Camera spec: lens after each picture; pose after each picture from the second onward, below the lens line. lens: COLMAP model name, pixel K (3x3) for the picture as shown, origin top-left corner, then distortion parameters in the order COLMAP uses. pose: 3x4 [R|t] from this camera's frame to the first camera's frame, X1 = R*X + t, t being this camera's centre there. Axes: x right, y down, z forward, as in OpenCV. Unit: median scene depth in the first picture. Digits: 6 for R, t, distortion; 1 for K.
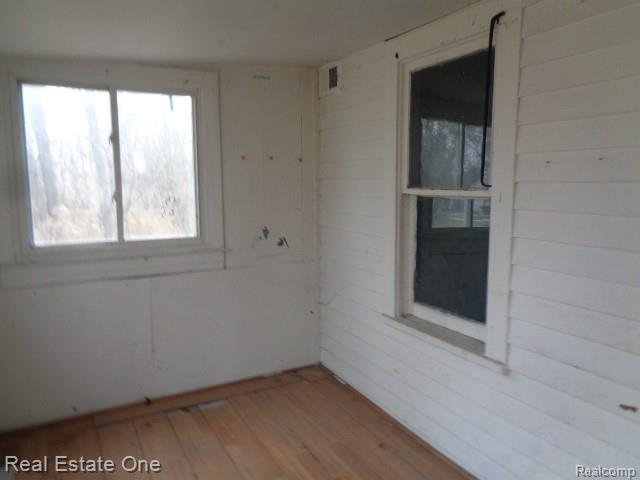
lens RADIAL K [[480.4, 0, 321.6], [0, 480.4, 241.6], [0, 0, 1]] dist [0.001626, -0.001967]
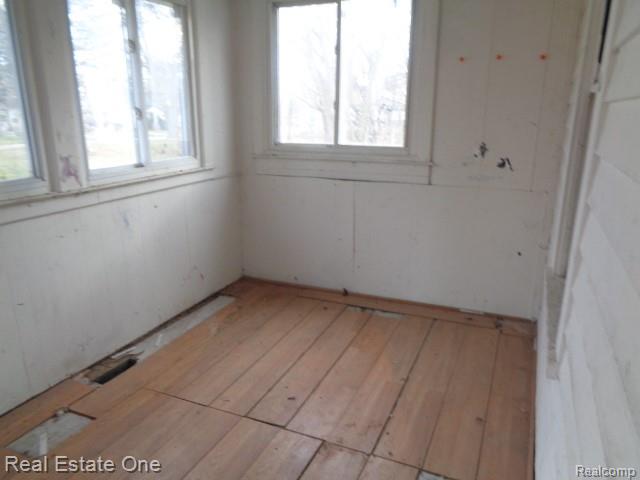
lens RADIAL K [[480.4, 0, 321.0], [0, 480.4, 239.7], [0, 0, 1]] dist [0.001626, -0.001967]
pose [[0.609687, 0.209074, -0.764571, 0.423281], [-0.102814, 0.977297, 0.185258, 0.009751], [0.785946, -0.034340, 0.617341, 0.259059]]
